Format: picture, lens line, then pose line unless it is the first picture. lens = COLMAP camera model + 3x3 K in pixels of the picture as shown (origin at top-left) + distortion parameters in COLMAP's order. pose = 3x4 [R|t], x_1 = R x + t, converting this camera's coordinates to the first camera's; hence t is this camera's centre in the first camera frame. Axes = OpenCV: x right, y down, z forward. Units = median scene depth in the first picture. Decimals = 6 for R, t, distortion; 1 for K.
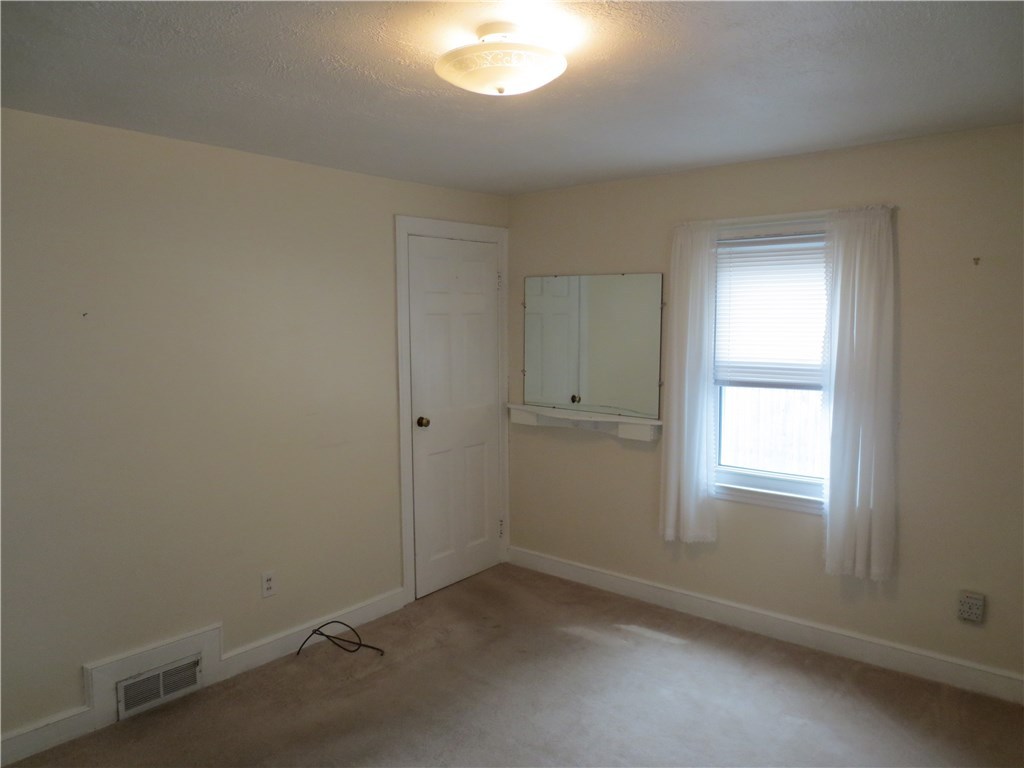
lens RADIAL K [[738.3, 0, 512.0], [0, 738.3, 384.0], [0, 0, 1]] dist [-0.010000, -0.003405]
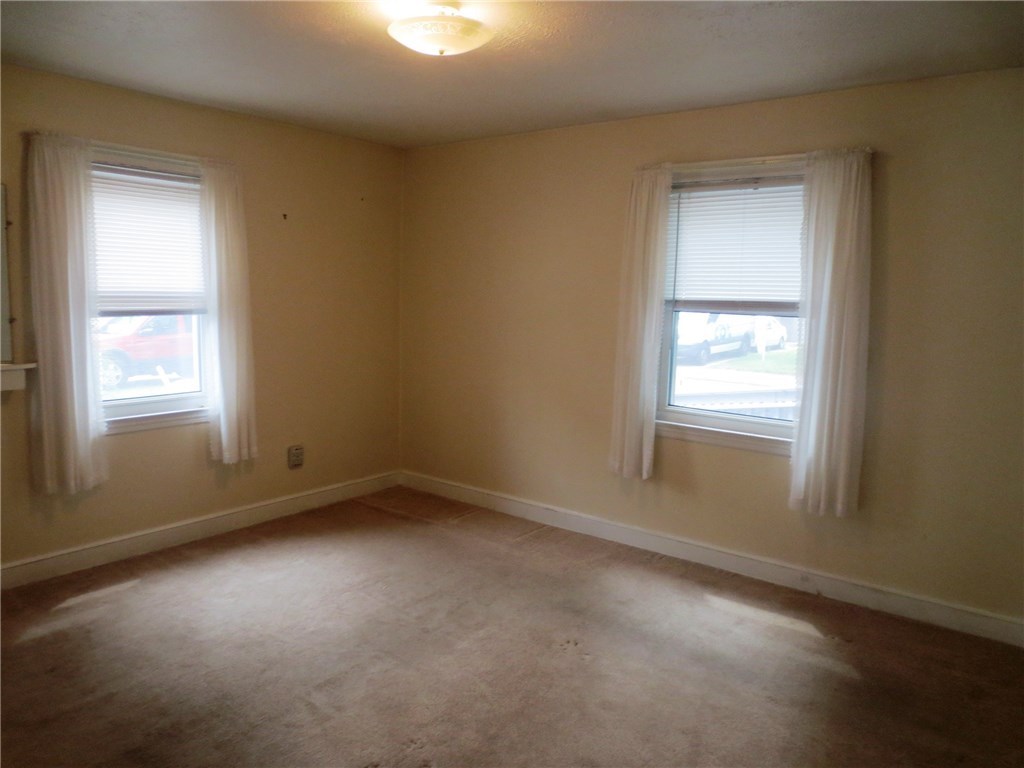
lens RADIAL K [[745.0, 0, 512.0], [0, 745.0, 384.0], [0, 0, 1]] dist [-0.004638, -0.002221]
pose [[-0.040034, -0.121343, 0.991803, -0.724053], [0.069663, 0.989844, 0.123916, 0.006494], [-0.996767, 0.074052, -0.031174, 0.516811]]
